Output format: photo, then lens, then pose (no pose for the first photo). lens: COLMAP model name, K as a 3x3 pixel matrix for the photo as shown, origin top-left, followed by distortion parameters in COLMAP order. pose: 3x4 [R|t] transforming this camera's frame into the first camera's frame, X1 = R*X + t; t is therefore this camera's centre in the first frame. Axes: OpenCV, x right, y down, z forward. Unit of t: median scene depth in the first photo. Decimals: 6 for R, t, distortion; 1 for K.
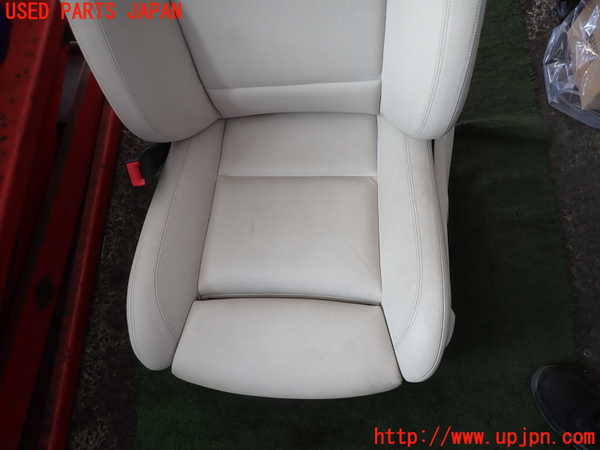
lens RADIAL K [[447.3, 0, 300.0], [0, 447.3, 225.0], [0, 0, 1]] dist [0.004993, 0.006840]
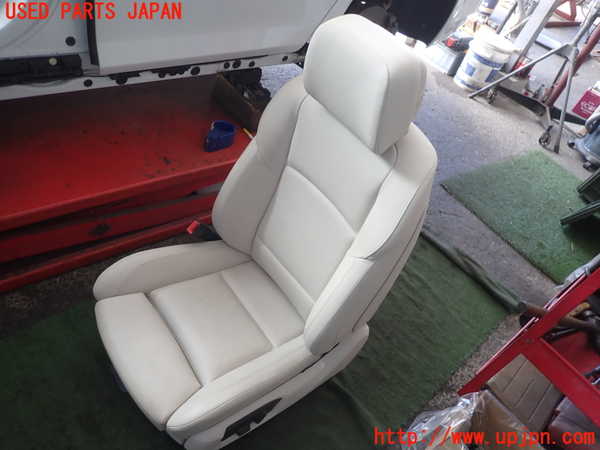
lens RADIAL K [[441.5, 0, 300.0], [0, 441.5, 225.0], [0, 0, 1]] dist [0.000550, -0.002977]
pose [[0.601783, 0.726626, -0.331471, 0.375005], [-0.791708, 0.488100, -0.367364, 0.152802], [-0.105145, 0.483502, 0.869006, -0.466162]]
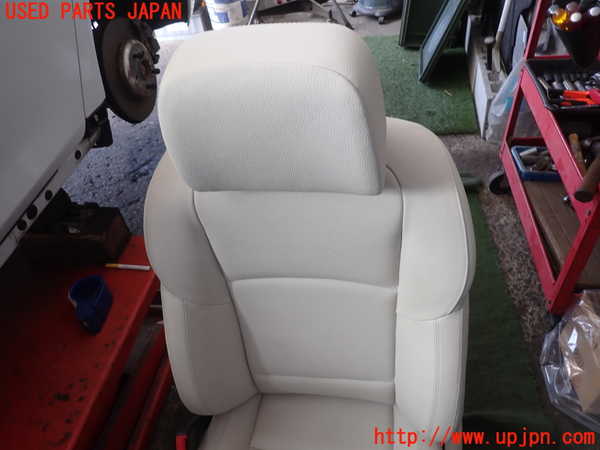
lens RADIAL K [[447.3, 0, 300.0], [0, 447.3, 225.0], [0, 0, 1]] dist [0.004993, 0.006840]
pose [[0.994275, 0.071522, -0.079380, -0.006972], [-0.100484, 0.878472, -0.467108, -0.083559], [0.036324, 0.472411, 0.880630, -0.228649]]
